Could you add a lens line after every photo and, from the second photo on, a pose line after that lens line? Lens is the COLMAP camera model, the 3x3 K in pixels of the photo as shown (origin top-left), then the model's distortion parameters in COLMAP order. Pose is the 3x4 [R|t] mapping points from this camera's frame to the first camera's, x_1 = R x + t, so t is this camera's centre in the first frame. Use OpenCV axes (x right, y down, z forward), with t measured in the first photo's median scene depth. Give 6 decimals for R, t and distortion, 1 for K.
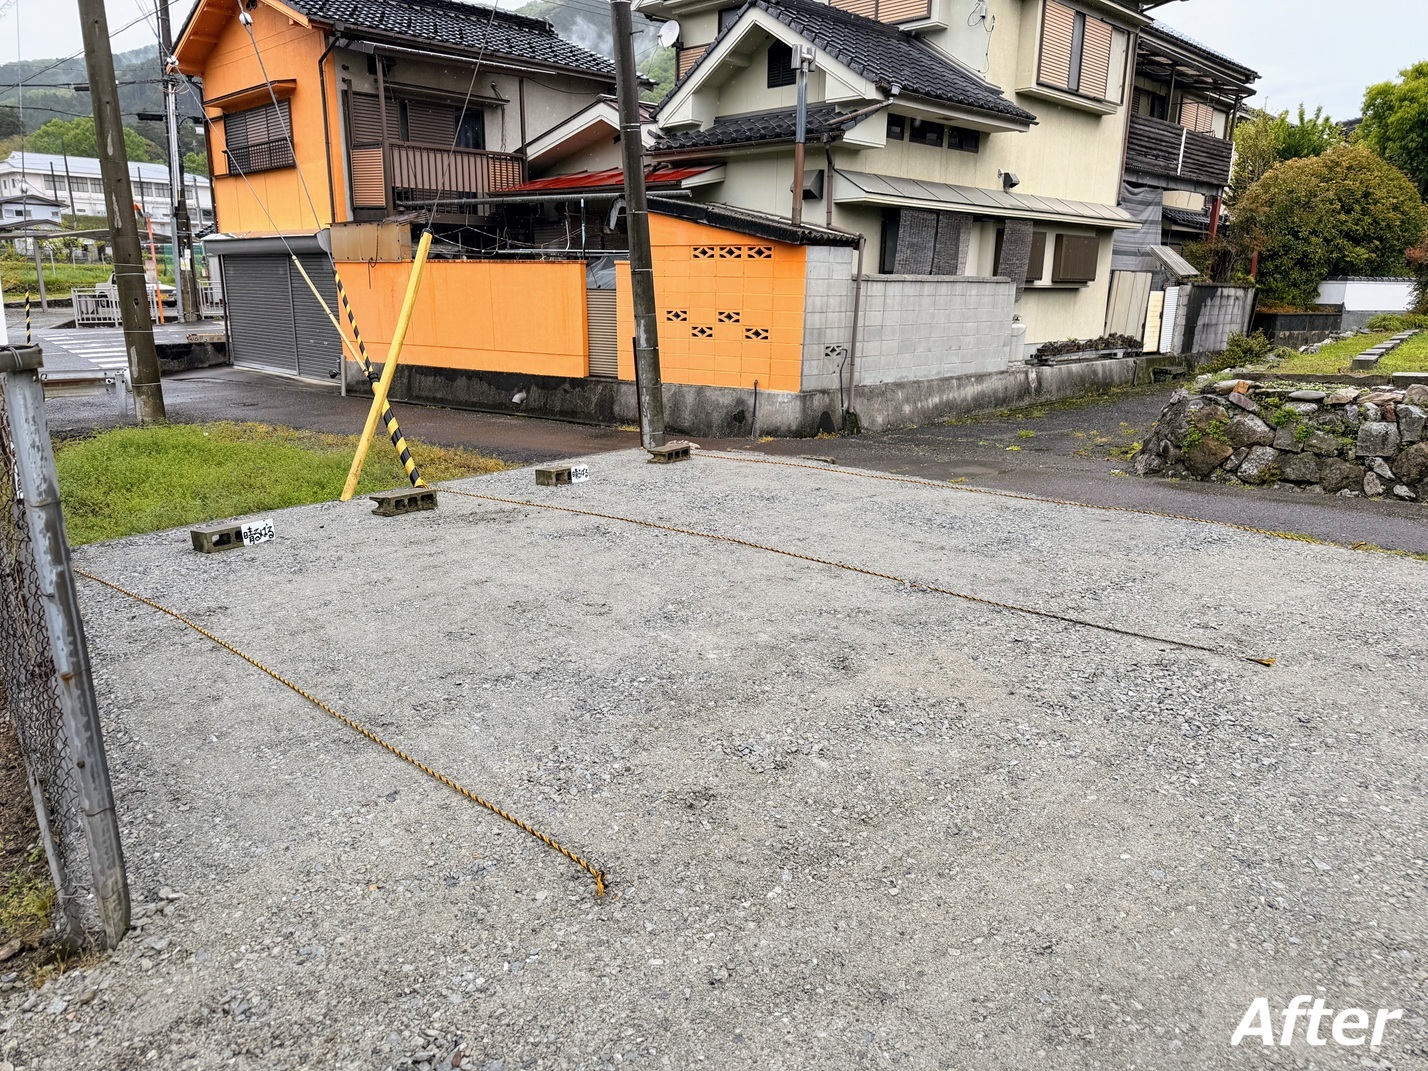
lens RADIAL K [[988.5, 0, 716.9], [0, 988.5, 582.3], [0, 0, 1]] dist [-0.002269, -0.009069]
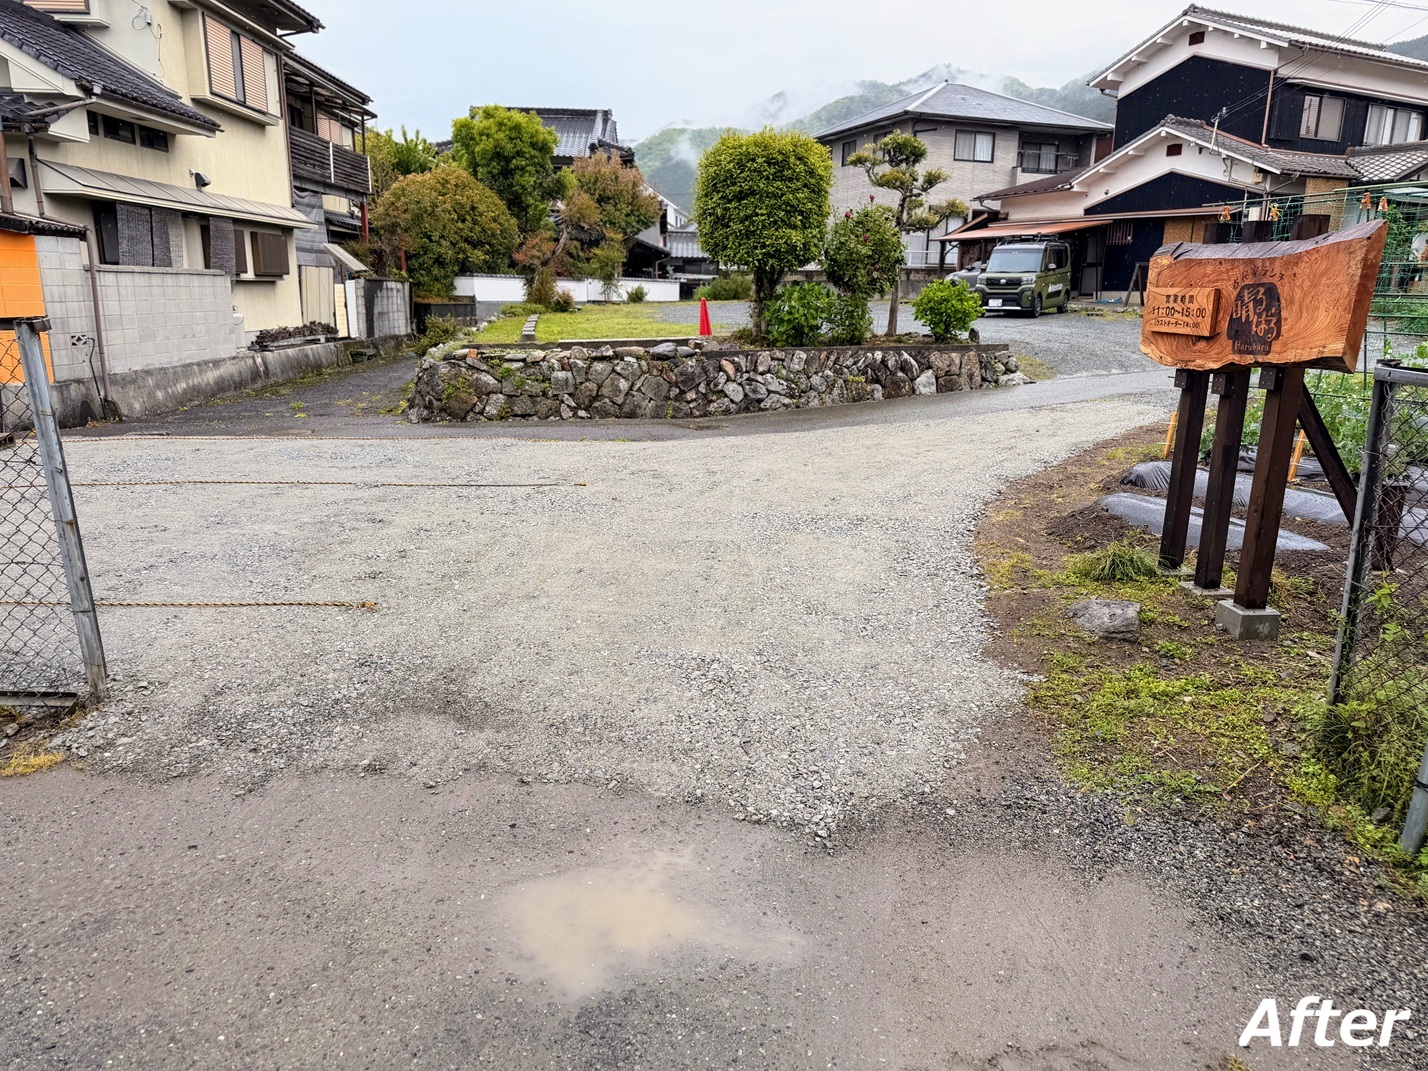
lens RADIAL K [[997.1, 0, 719.2], [0, 997.1, 559.1], [0, 0, 1]] dist [0.008601, -0.007219]
pose [[0.688586, -0.182596, 0.701789, -0.153767], [0.194288, 0.978851, 0.064052, 0.036530], [-0.698643, 0.092244, 0.709499, -0.126687]]
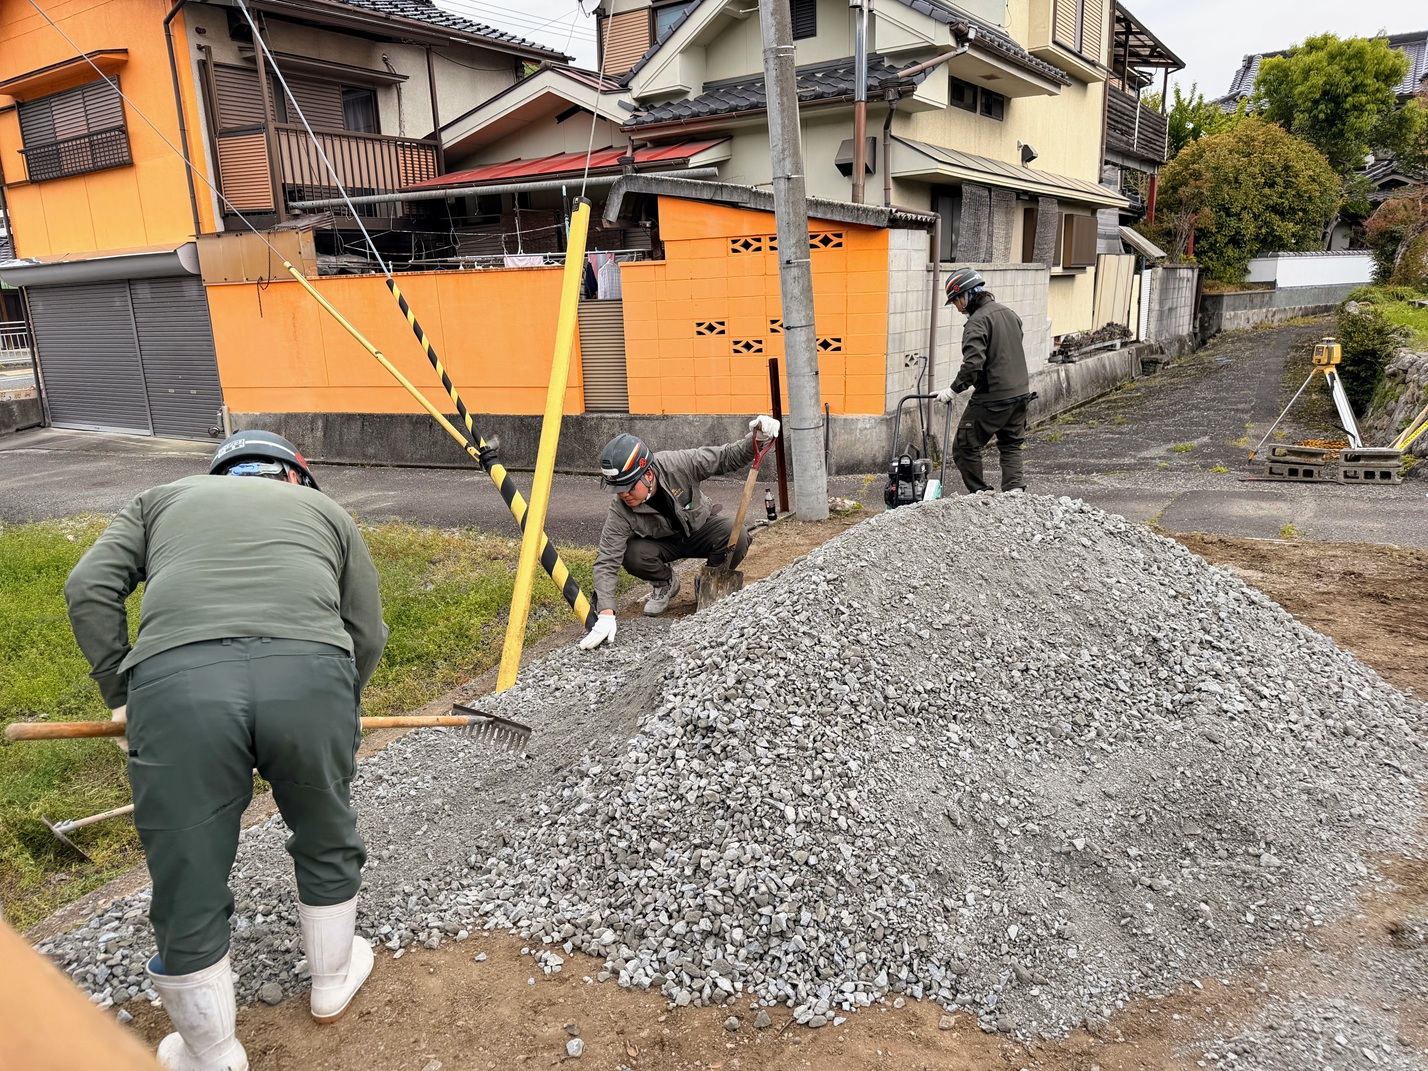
lens RADIAL K [[1008.6, 0, 709.5], [0, 1008.6, 570.8], [0, 0, 1]] dist [-0.000303, -0.003676]
pose [[0.982306, -0.095323, 0.161208, -0.156470], [0.099738, 0.994822, -0.019506, -0.053273], [-0.158514, 0.035239, 0.986728, 0.185563]]
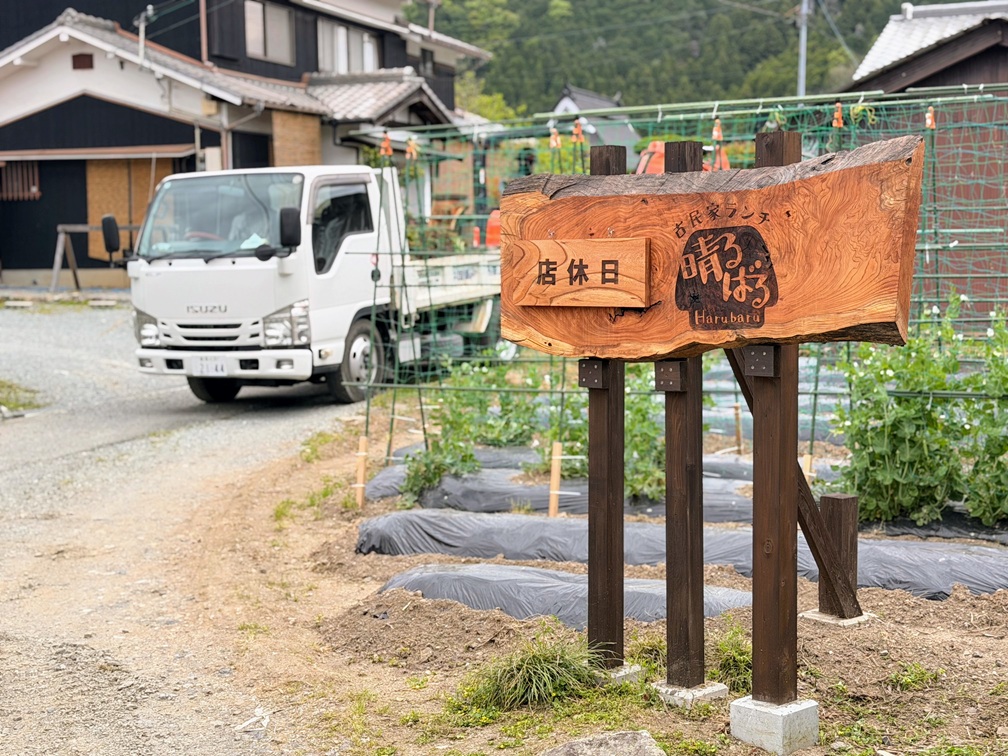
lens RADIAL K [[1631.8, 0, 503.5], [0, 1631.8, 451.4], [0, 0, 1]] dist [0.067854, 0.116862]
pose [[0.069889, -0.110794, 0.991383, -0.159162], [0.295820, 0.951412, 0.085472, 0.012168], [-0.952684, 0.287298, 0.099268, -0.029051]]
